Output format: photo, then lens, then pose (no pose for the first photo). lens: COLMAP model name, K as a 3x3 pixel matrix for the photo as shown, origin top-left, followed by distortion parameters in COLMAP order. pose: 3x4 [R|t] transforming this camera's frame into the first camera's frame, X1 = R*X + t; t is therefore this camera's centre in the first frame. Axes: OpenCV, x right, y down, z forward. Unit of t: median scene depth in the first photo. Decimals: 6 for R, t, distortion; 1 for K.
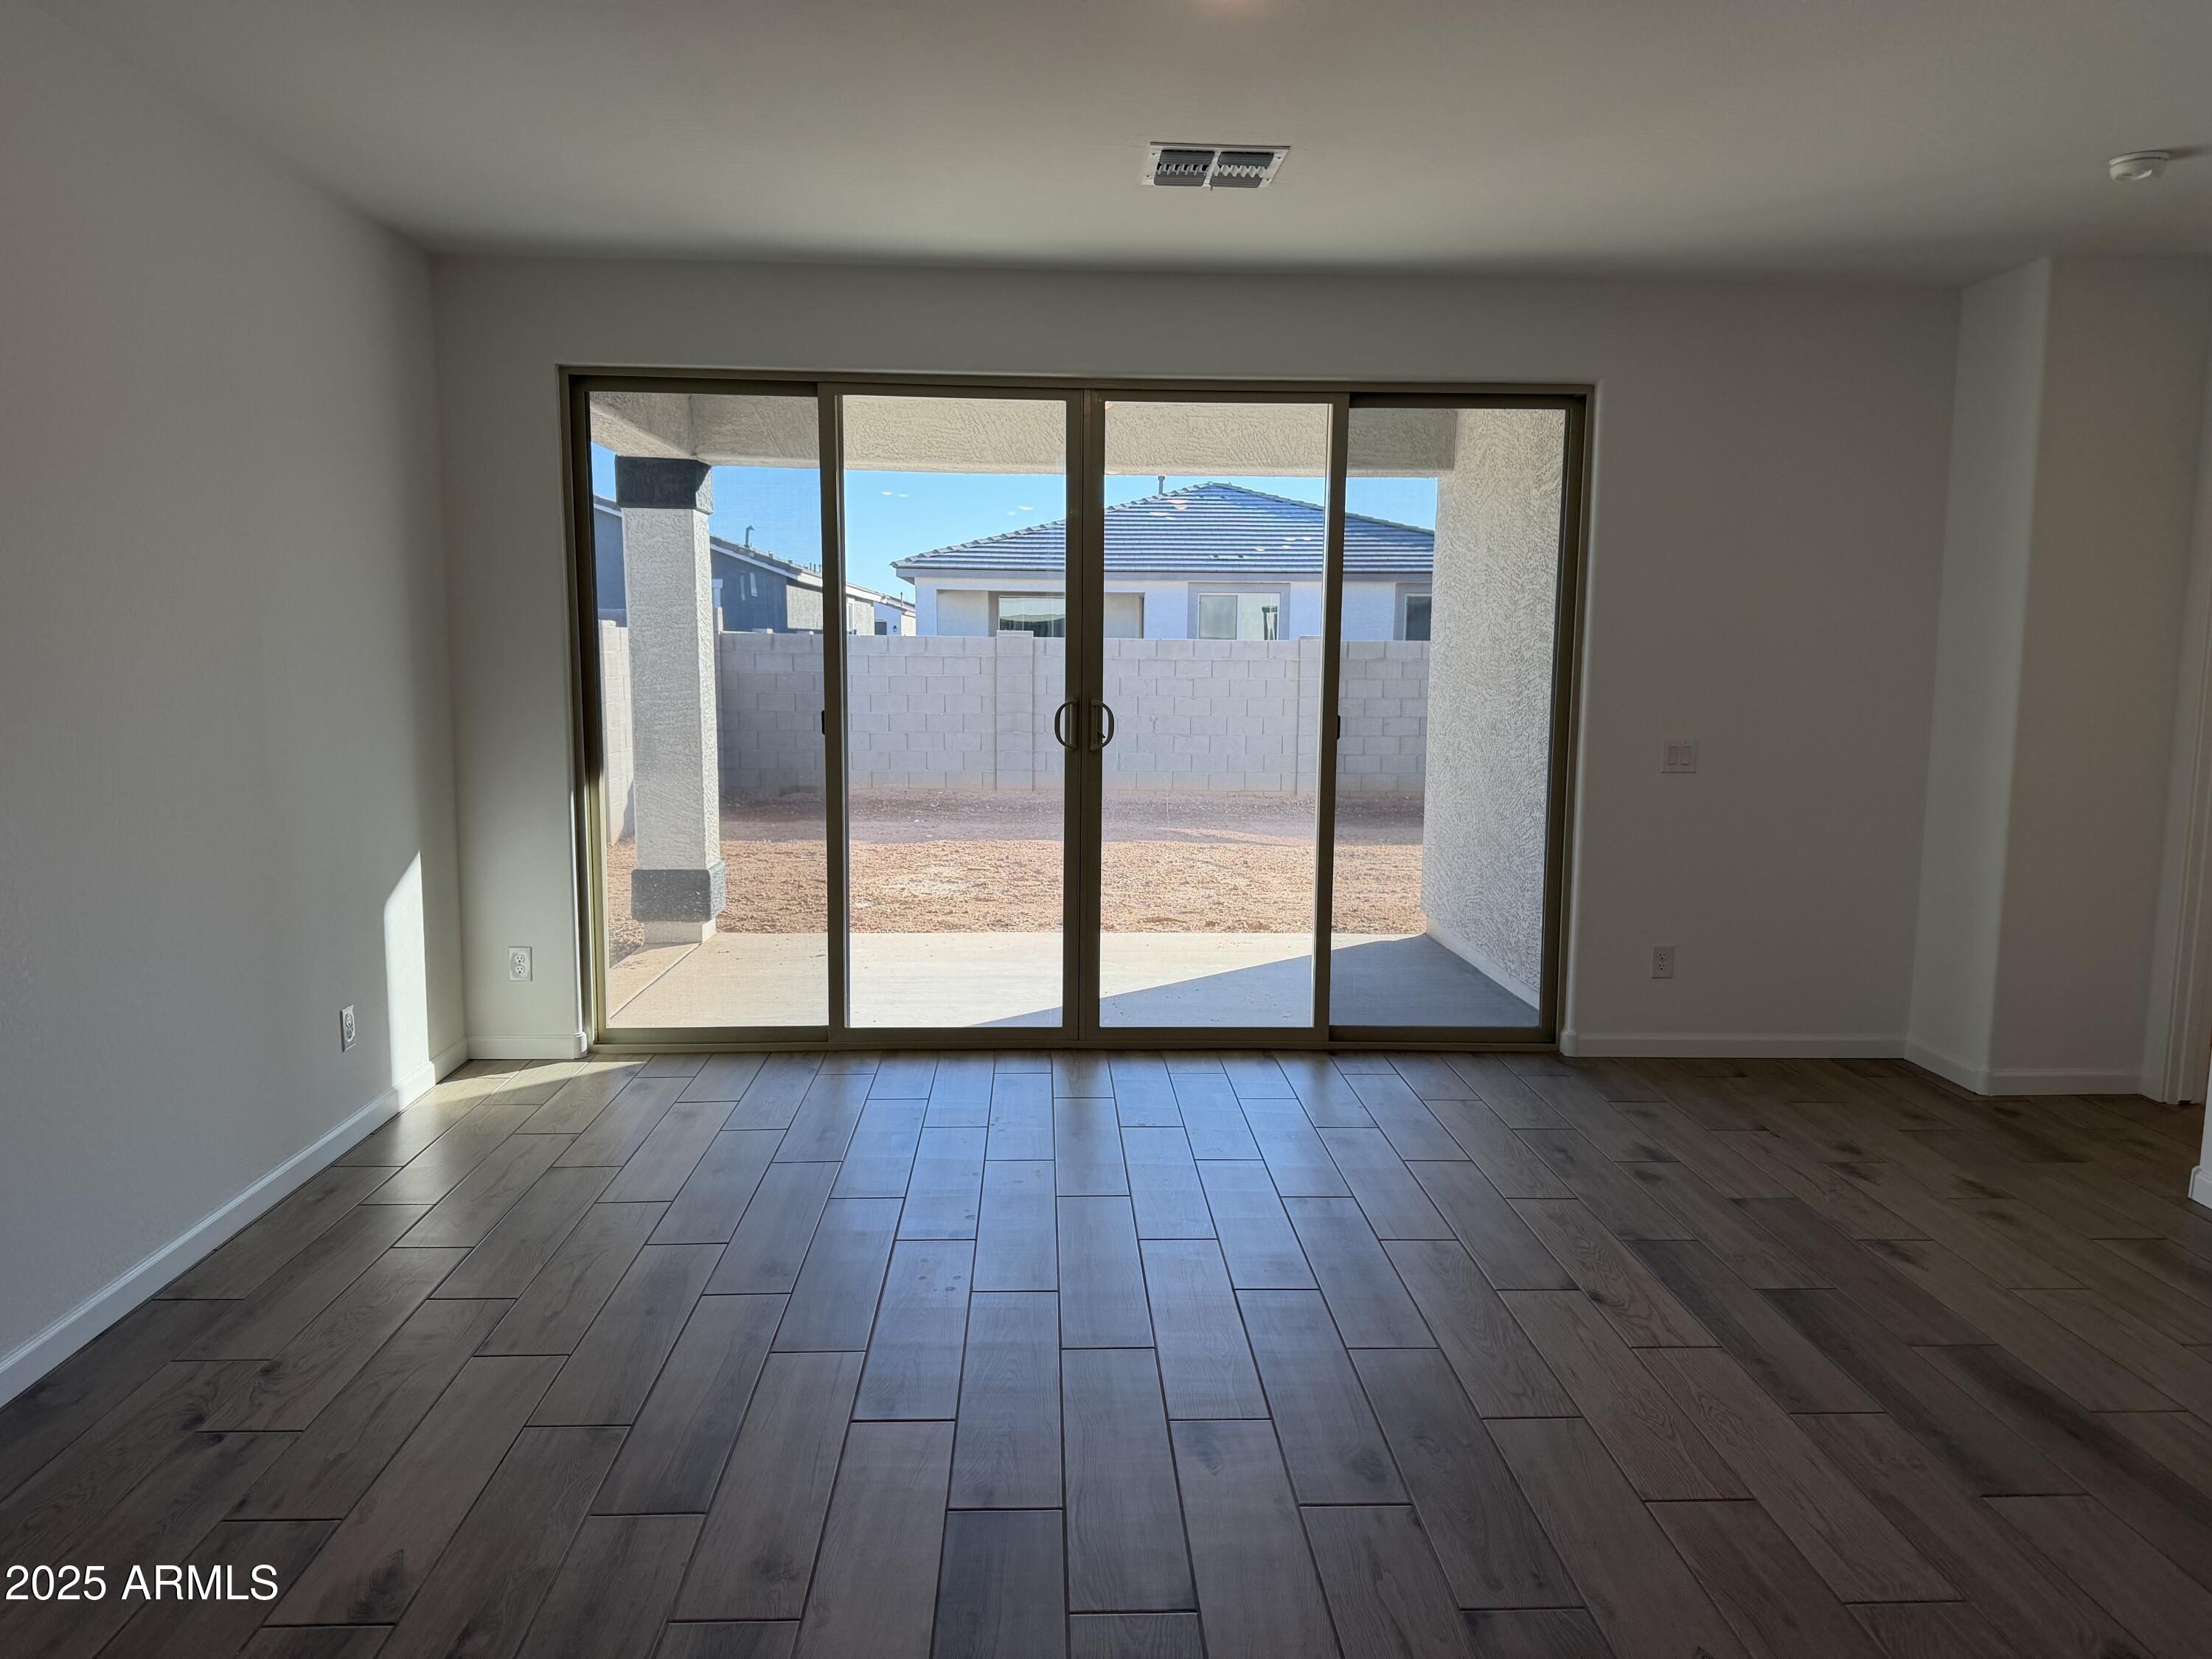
lens RADIAL K [[1558.0, 0, 1106.0], [0, 1558.0, 829.5], [0, 0, 1]] dist [0.113288, -0.153402]
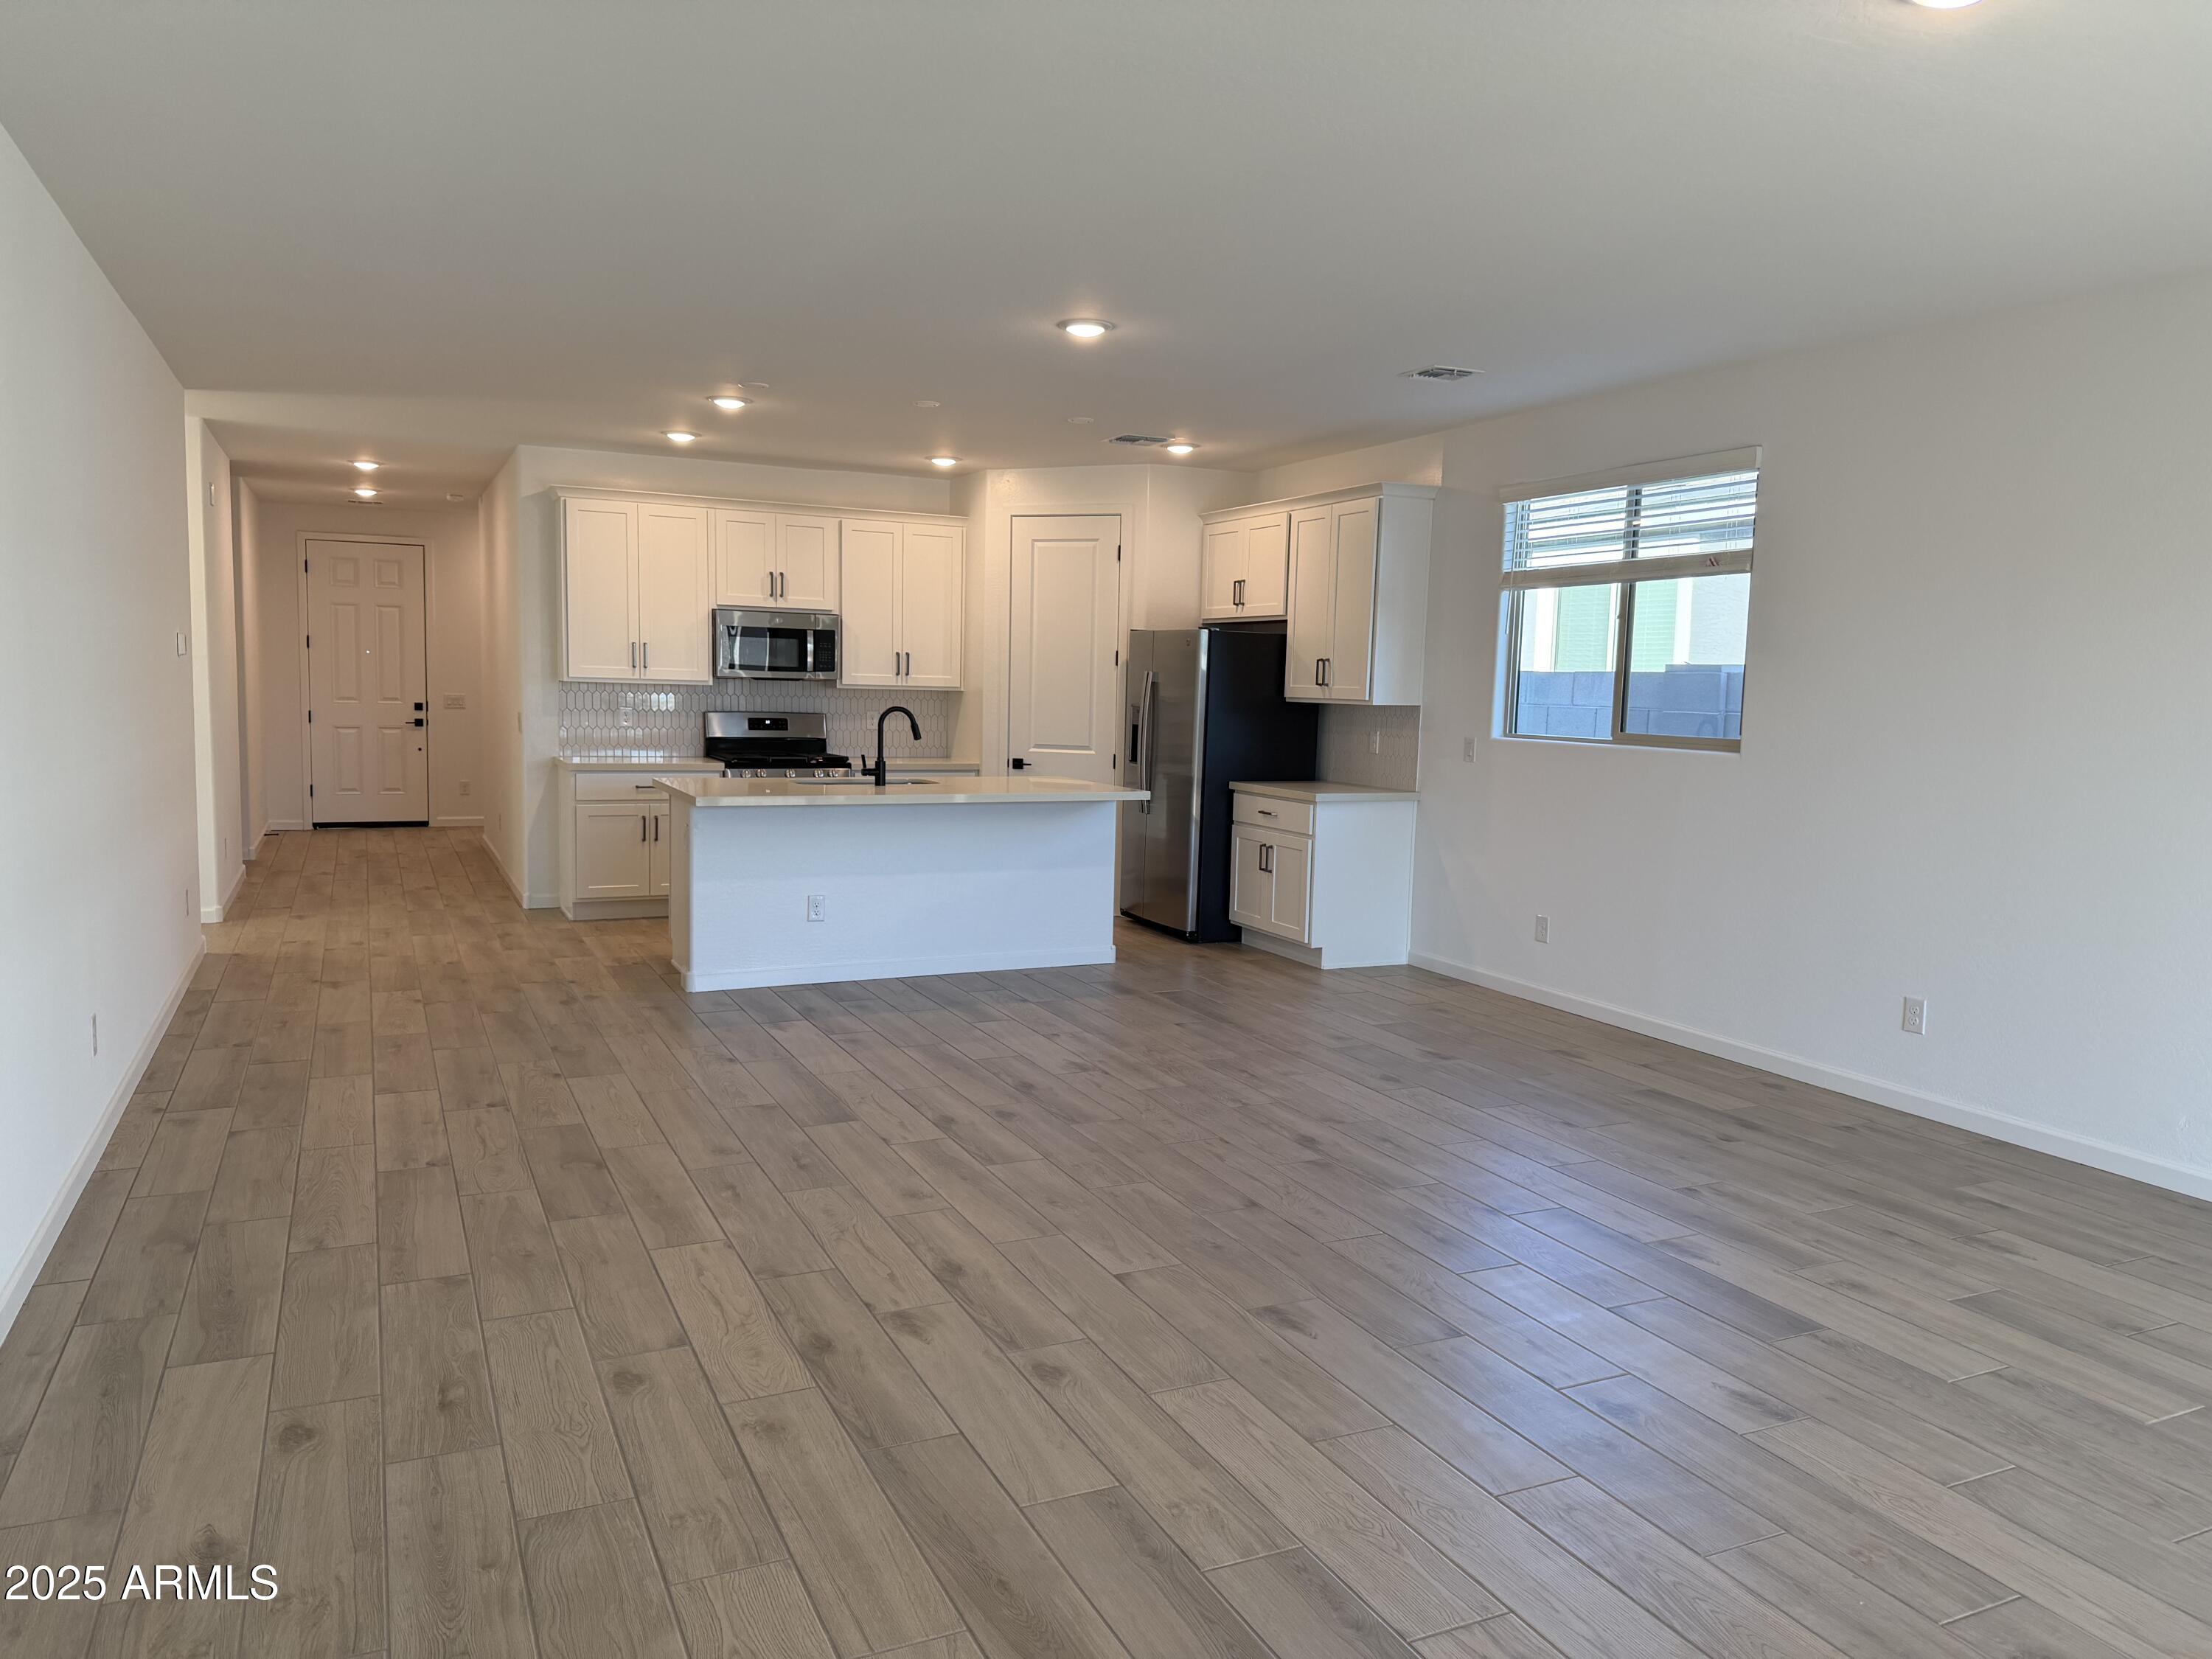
lens RADIAL K [[1558.0, 0, 1106.0], [0, 1558.0, 829.5], [0, 0, 1]] dist [0.113288, -0.153402]
pose [[-0.924581, 0.009404, -0.380869, 0.478928], [-0.073046, 0.976773, 0.201441, -0.104782], [0.373917, 0.214070, -0.902419, 0.926761]]
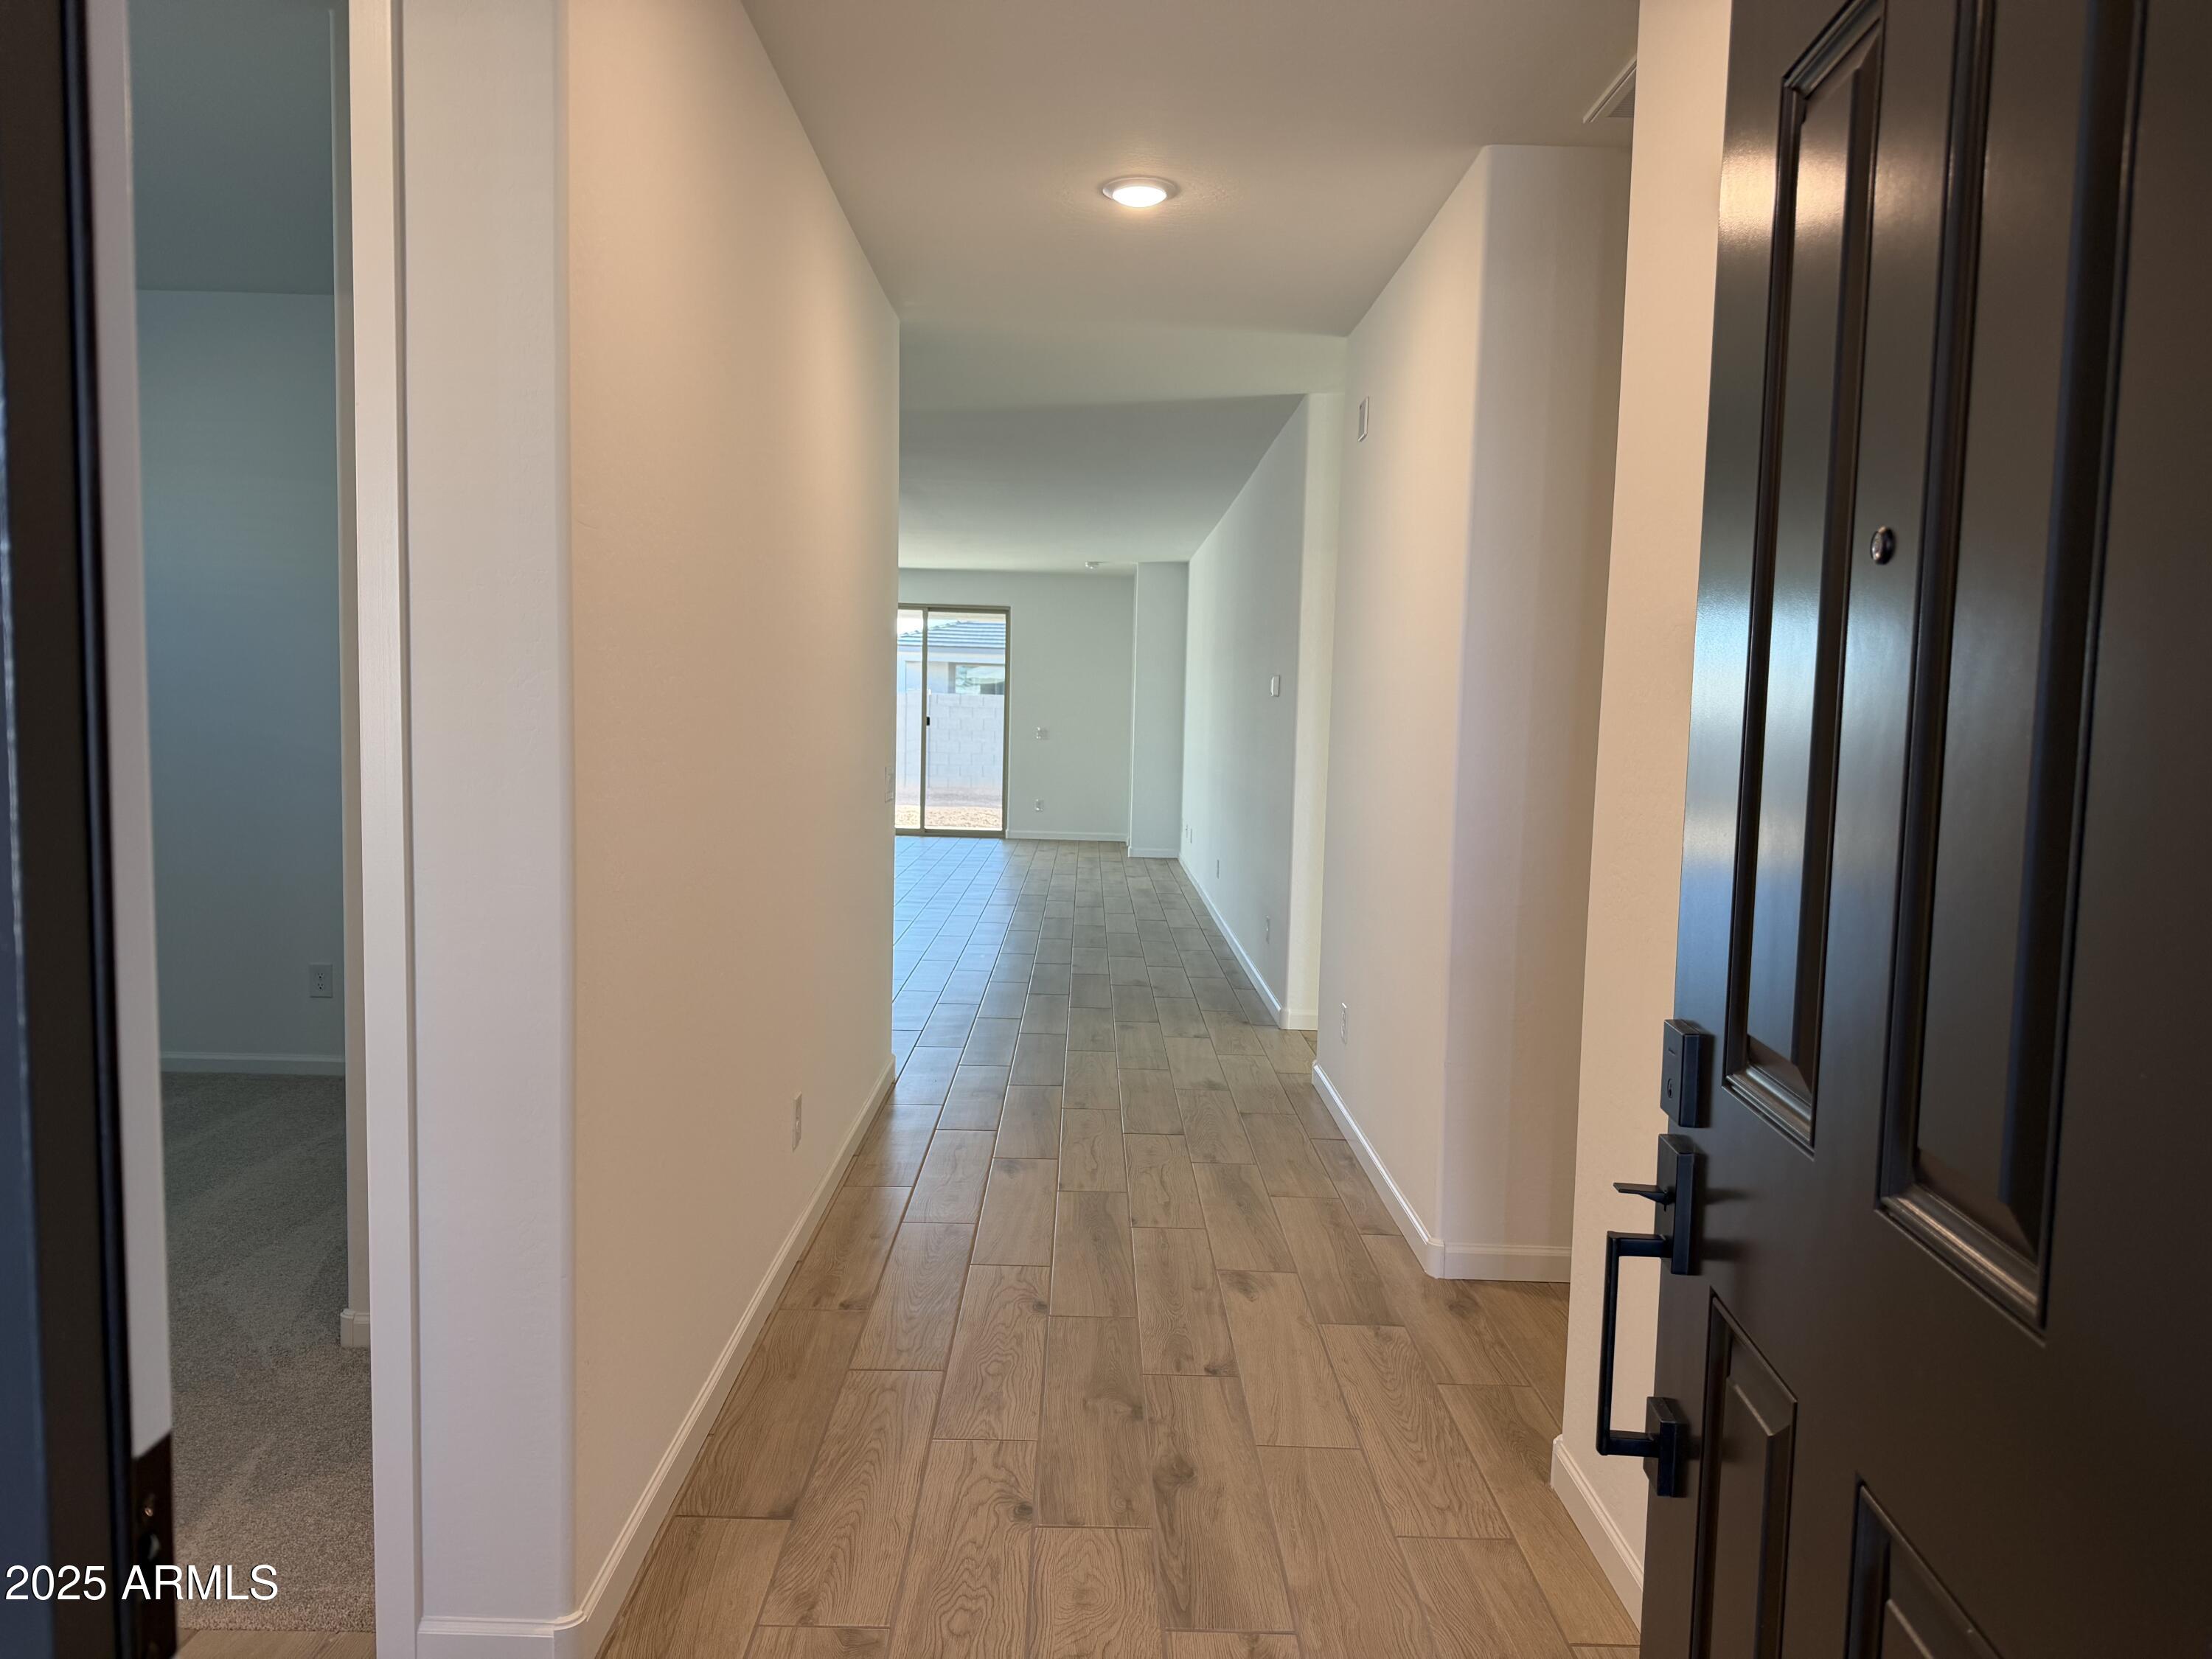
lens RADIAL K [[1558.0, 0, 1106.0], [0, 1558.0, 829.5], [0, 0, 1]] dist [0.113288, -0.153402]
pose [[0.999124, 0.018324, -0.037636, 0.591240], [-0.019826, 0.999005, -0.039939, 0.242078], [0.036866, 0.040650, 0.998493, -1.847948]]
